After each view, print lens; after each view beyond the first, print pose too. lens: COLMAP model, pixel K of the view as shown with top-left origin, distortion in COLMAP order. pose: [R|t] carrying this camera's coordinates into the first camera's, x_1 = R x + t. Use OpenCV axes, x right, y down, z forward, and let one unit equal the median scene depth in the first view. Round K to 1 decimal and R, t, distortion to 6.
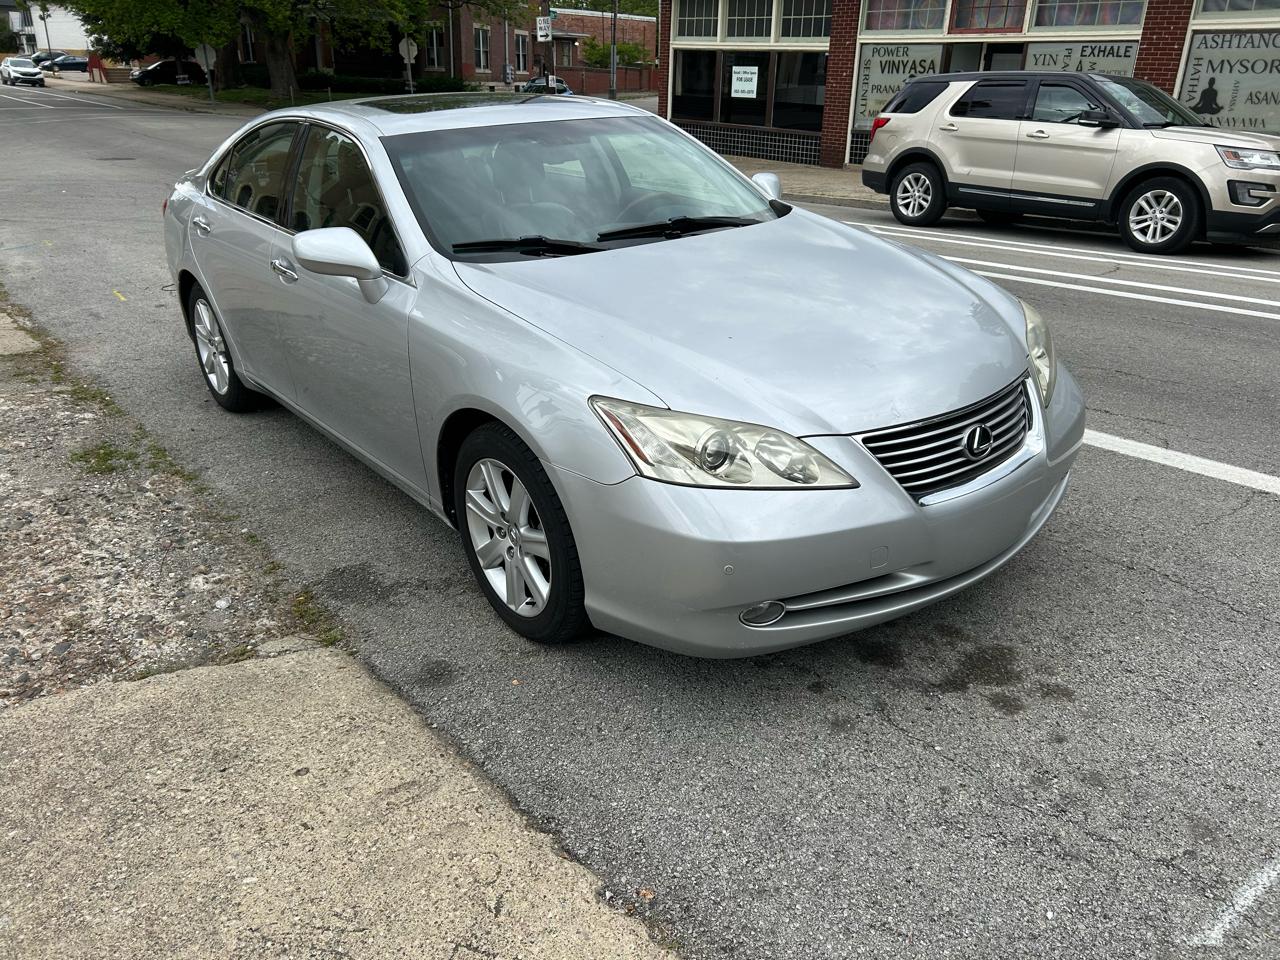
lens RADIAL K [[963.7, 0, 650.2], [0, 963.7, 478.7], [0, 0, 1]] dist [0.053277, -0.057090]
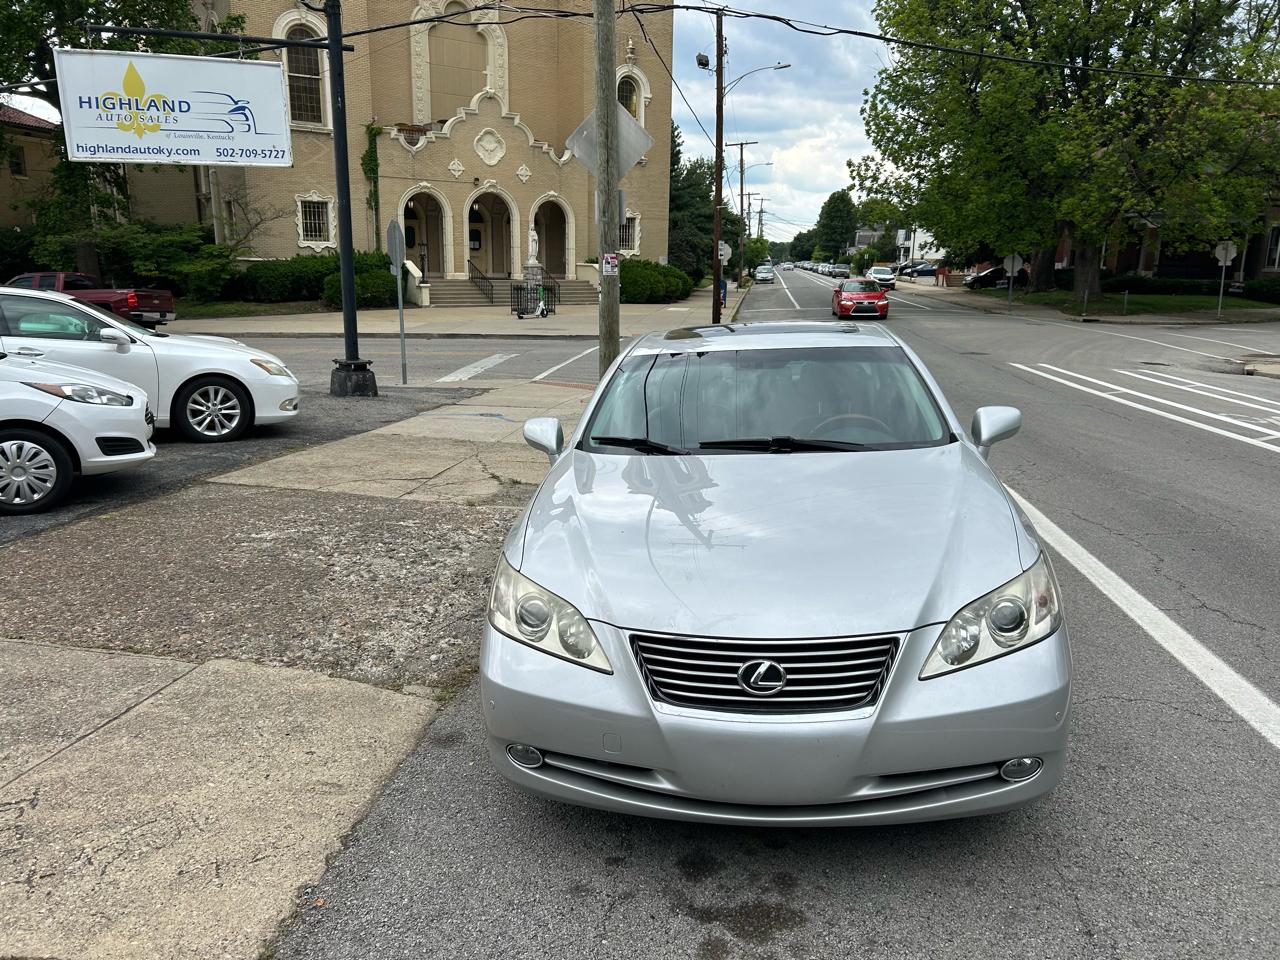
lens RADIAL K [[963.7, 0, 632.9], [0, 963.7, 491.7], [0, 0, 1]] dist [0.053277, -0.057090]
pose [[0.688631, 0.149531, -0.709526, 0.165515], [-0.270646, 0.960796, -0.060189, -0.022519], [0.672710, 0.233478, 0.702104, 0.028521]]
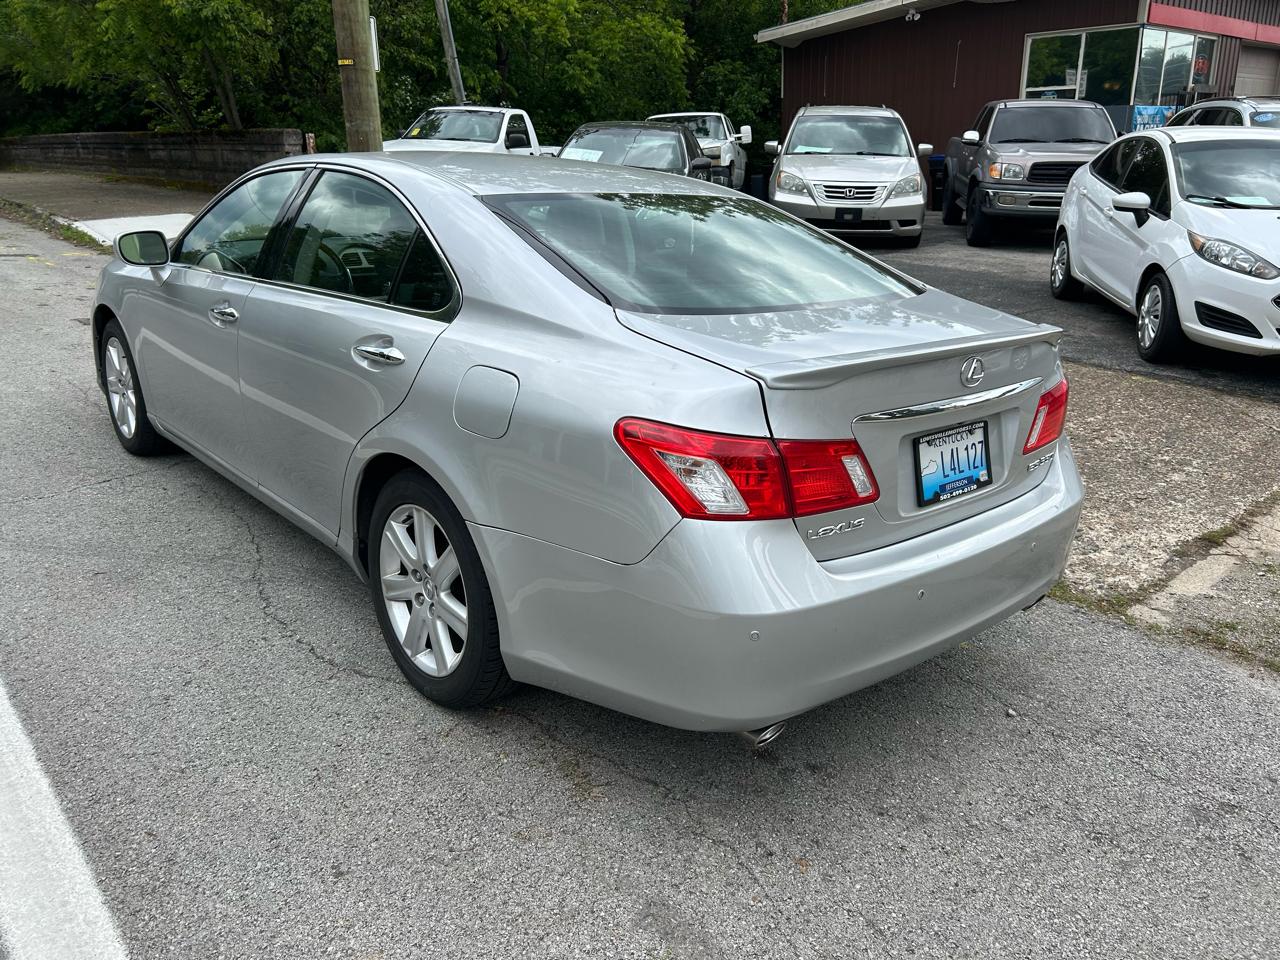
lens RADIAL K [[963.7, 0, 647.0], [0, 963.7, 474.2], [0, 0, 1]] dist [0.053277, -0.057090]
pose [[-0.998853, -0.003505, -0.047761, -0.089440], [-0.034075, 0.752784, 0.657386, -0.220260], [0.033650, 0.658259, -0.752039, 0.538750]]
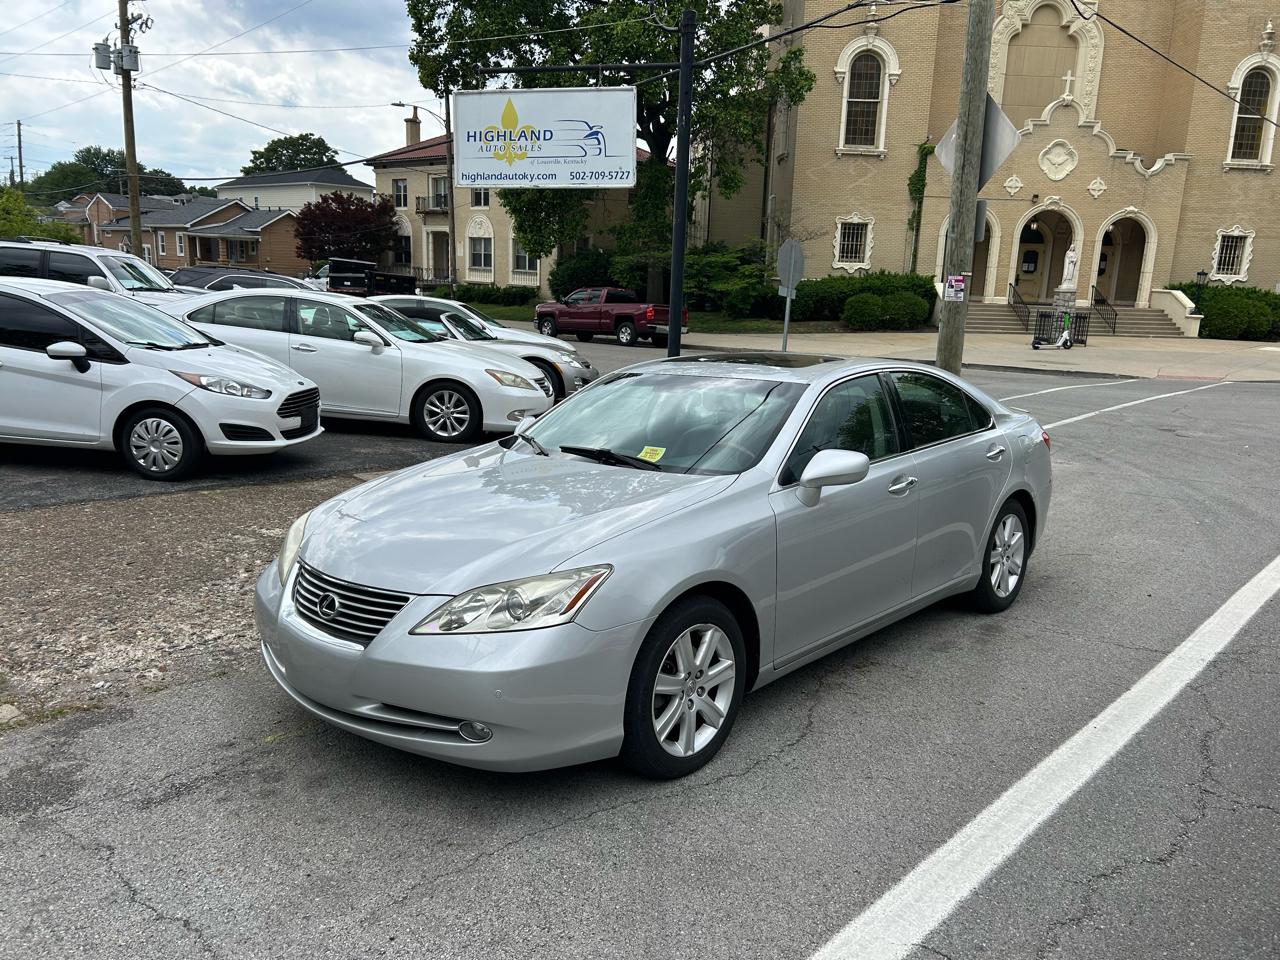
lens RADIAL K [[963.7, 0, 631.9], [0, 963.7, 483.9], [0, 0, 1]] dist [0.053277, -0.057090]
pose [[0.144258, 0.193059, -0.970525, 0.209281], [-0.405062, 0.906368, 0.120089, -0.131654], [0.902837, 0.375799, 0.208951, 0.283254]]
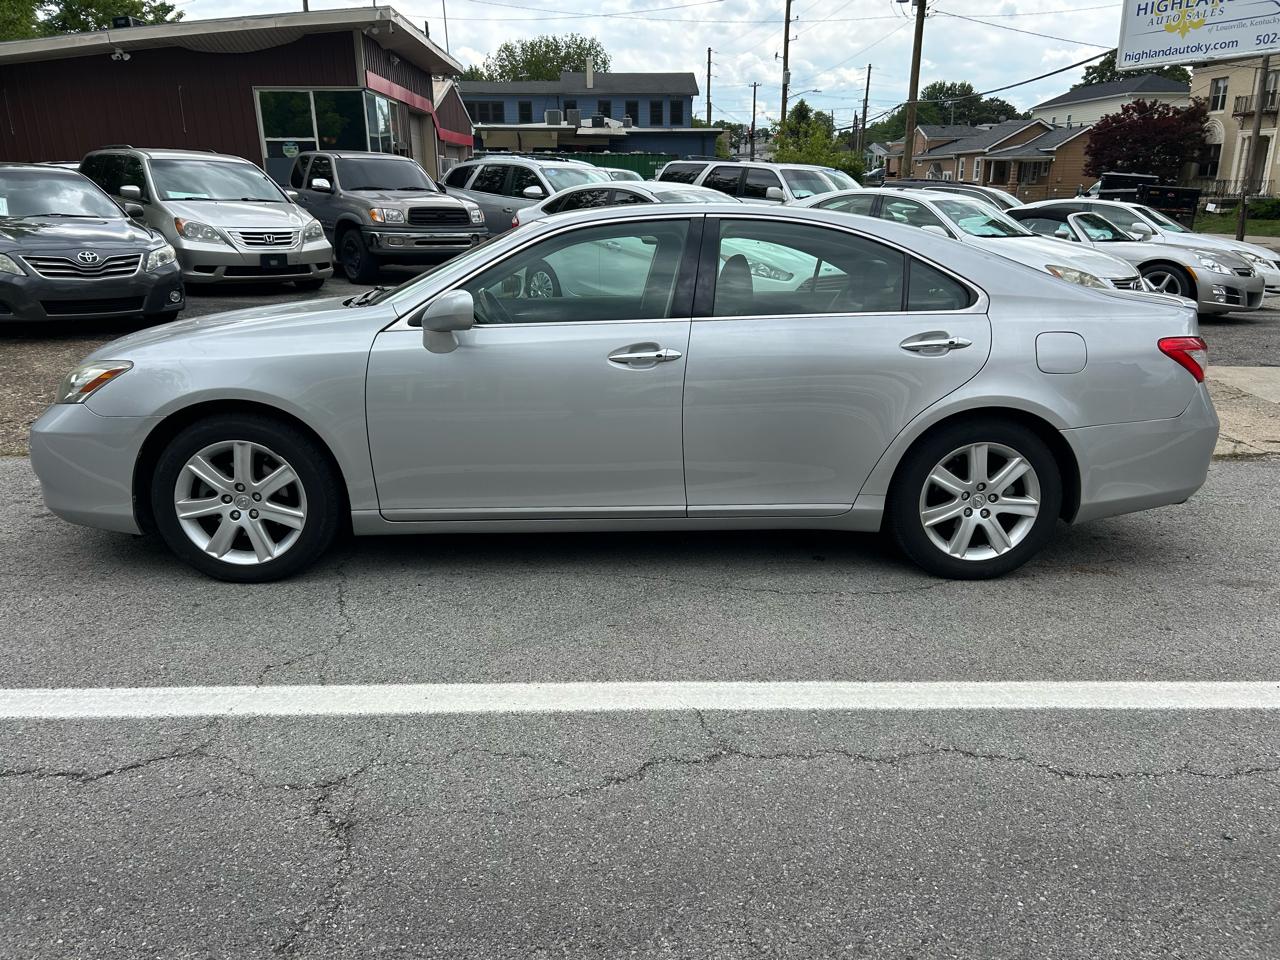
lens RADIAL K [[963.7, 0, 642.8], [0, 963.7, 487.6], [0, 0, 1]] dist [0.053277, -0.057090]
pose [[-0.586331, 0.219127, -0.779871, 0.206702], [-0.319841, 0.821880, 0.471397, -0.179747], [0.744257, 0.525829, -0.411808, 0.451218]]
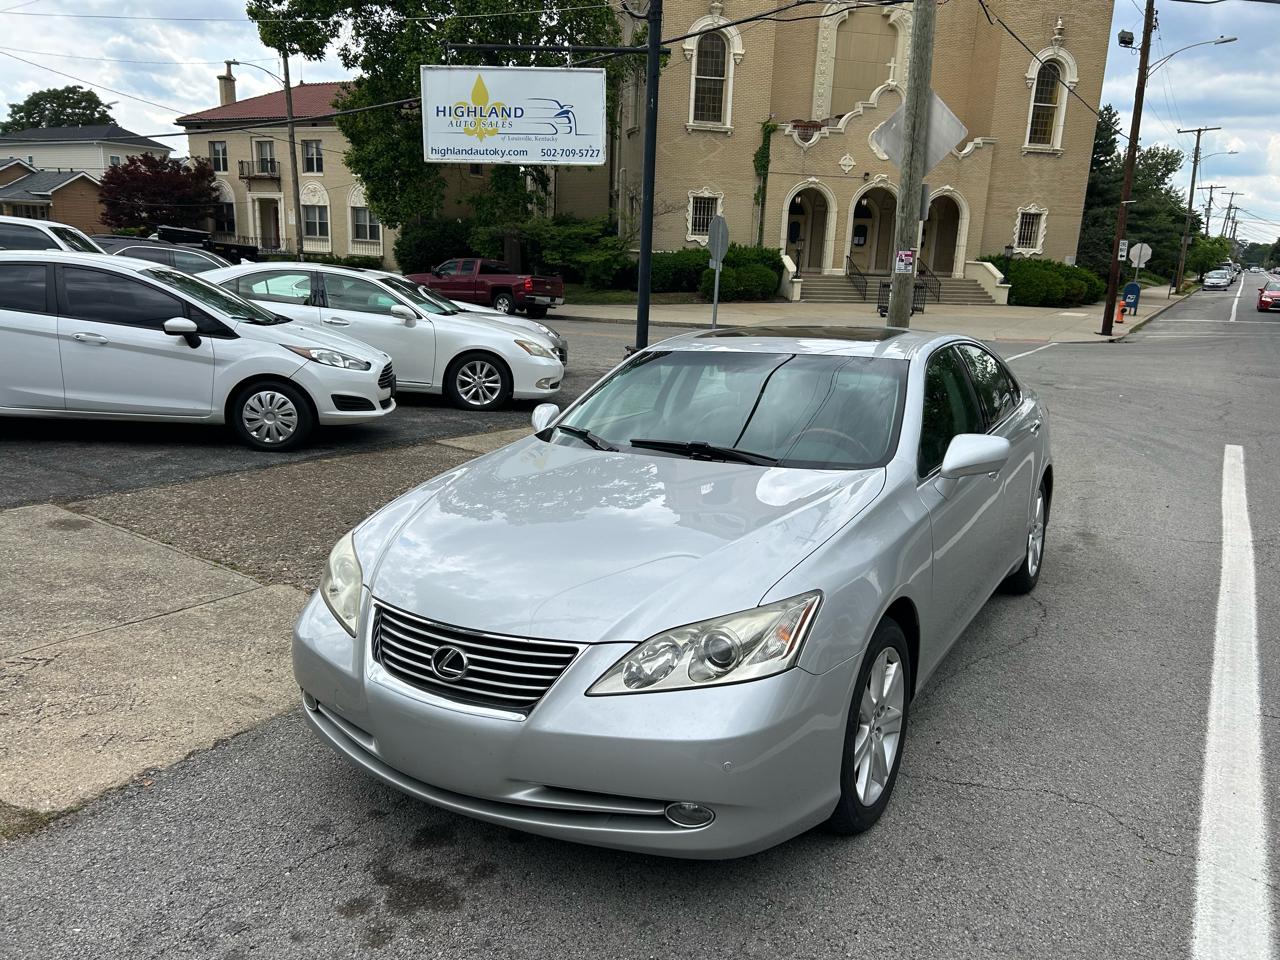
lens RADIAL K [[963.7, 0, 635.7], [0, 963.7, 491.3], [0, 0, 1]] dist [0.053277, -0.057090]
pose [[0.339102, 0.216791, -0.915430, 0.232348], [-0.384903, 0.919883, 0.075267, -0.063900], [0.858405, 0.326828, 0.395378, 0.125649]]
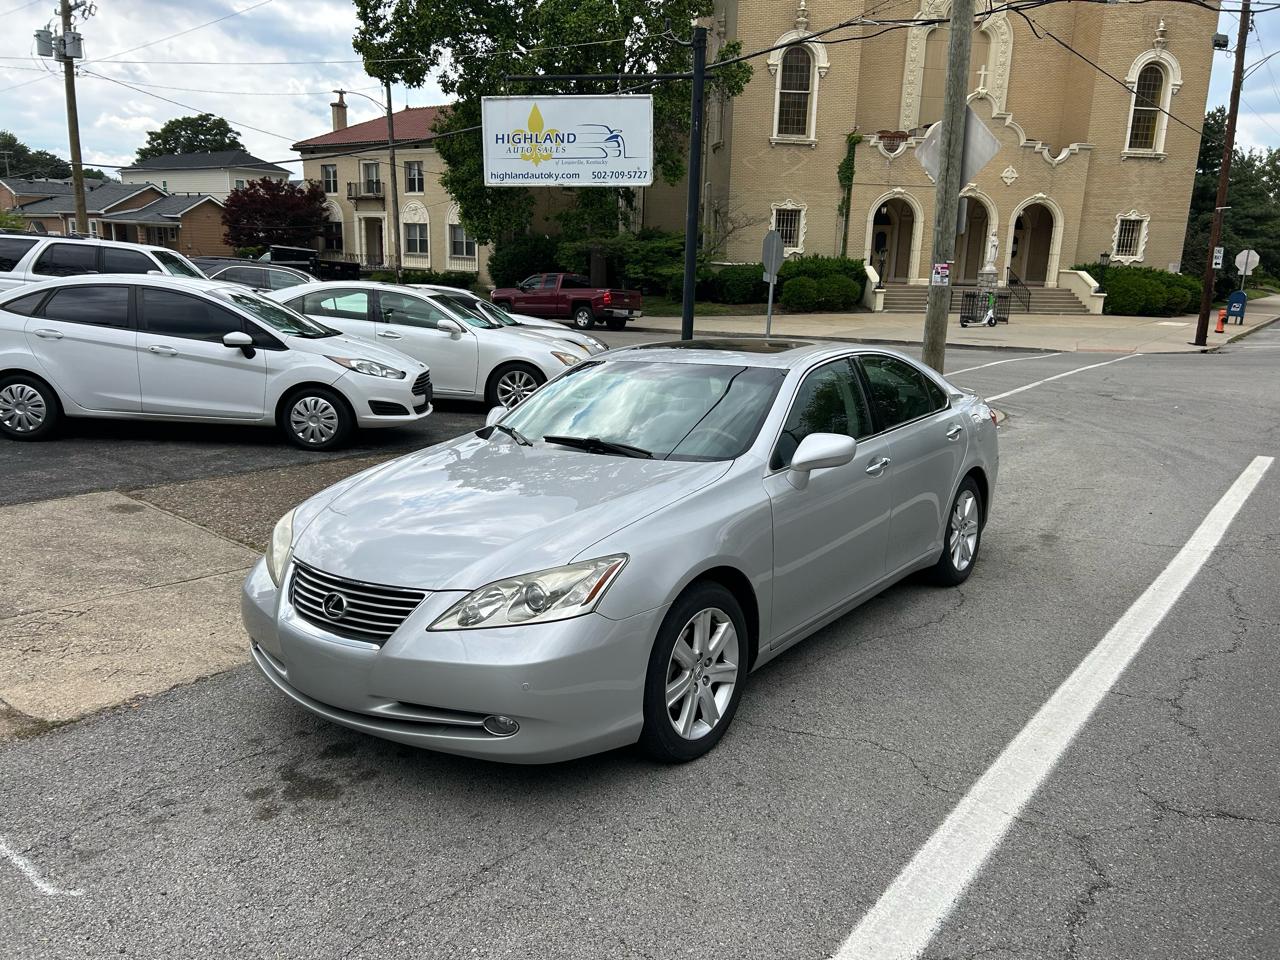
lens RADIAL K [[963.7, 0, 630.9], [0, 963.7, 487.7], [0, 0, 1]] dist [0.053277, -0.057090]
pose [[0.235654, 0.207459, -0.949436, 0.291506], [-0.389224, 0.915322, 0.103398, -0.084219], [0.890490, 0.345177, 0.296447, 0.162875]]
